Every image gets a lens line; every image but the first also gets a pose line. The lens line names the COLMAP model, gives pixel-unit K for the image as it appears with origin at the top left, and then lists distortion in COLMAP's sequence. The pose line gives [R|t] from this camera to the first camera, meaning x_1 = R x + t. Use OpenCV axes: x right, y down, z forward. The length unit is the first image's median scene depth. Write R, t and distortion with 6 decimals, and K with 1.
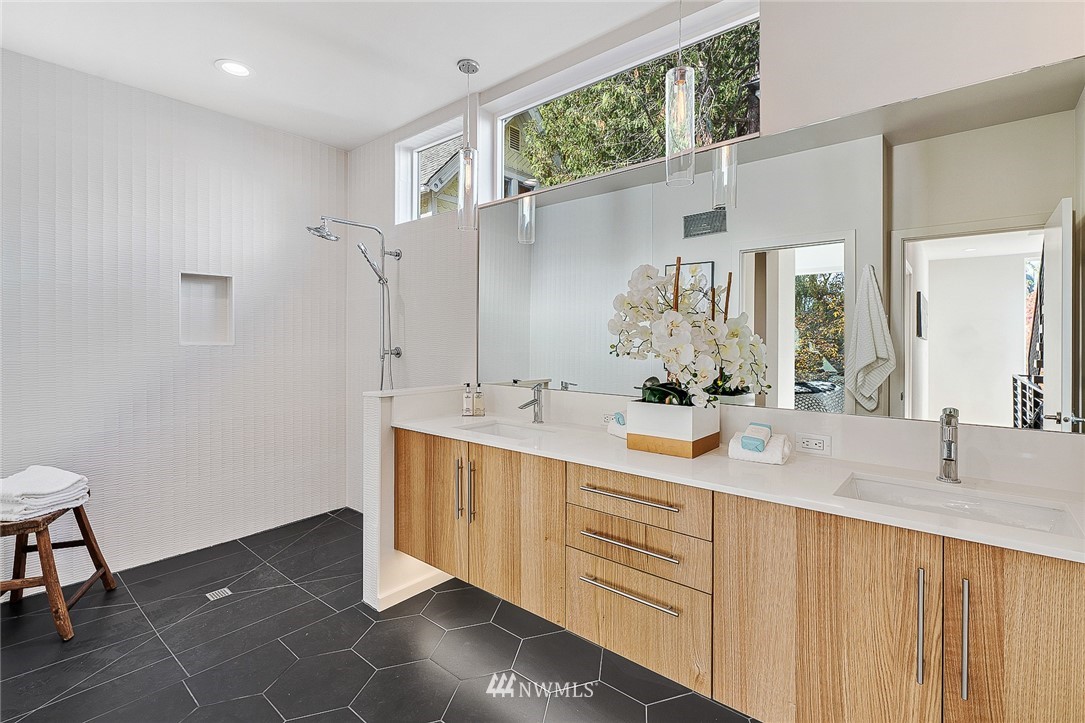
lens RADIAL K [[495.5, 0, 544.6], [0, 495.5, 352.8], [0, 0, 1]] dist [-0.001233, -0.000709]
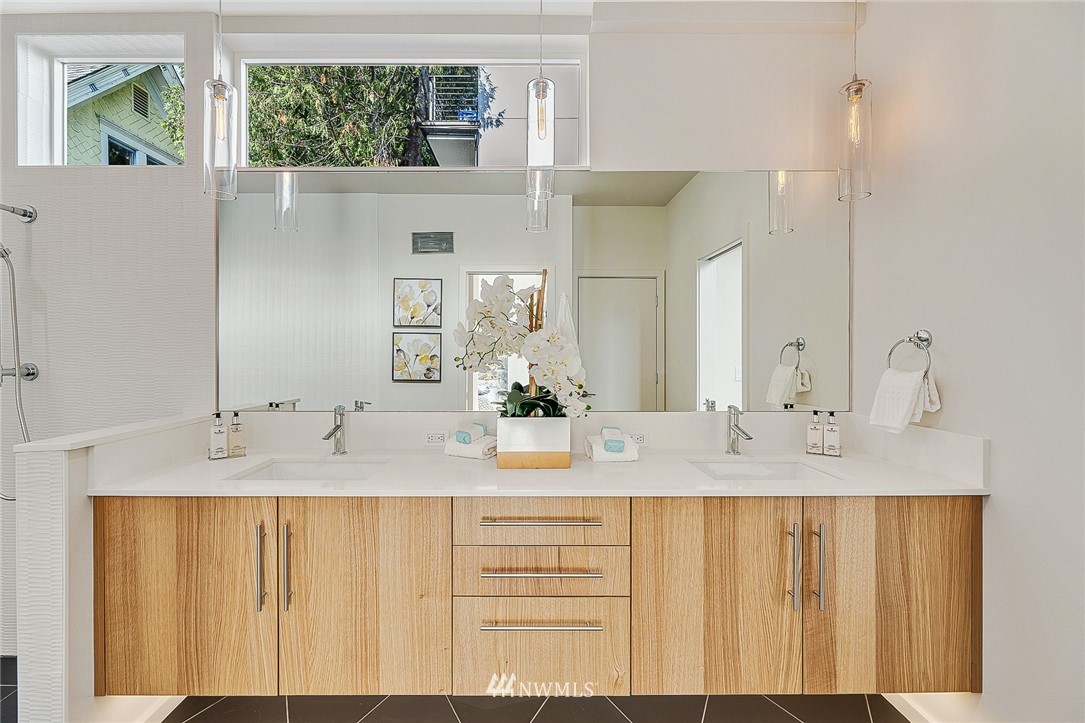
lens RADIAL K [[443.7, 0, 542.5], [0, 443.7, 361.5], [0, 0, 1]] dist [0.003012, -0.004019]
pose [[0.762783, -0.015014, 0.646481, -0.329098], [0.016928, 0.999851, 0.003247, -0.010621], [-0.646433, 0.008466, 0.762924, 0.328254]]
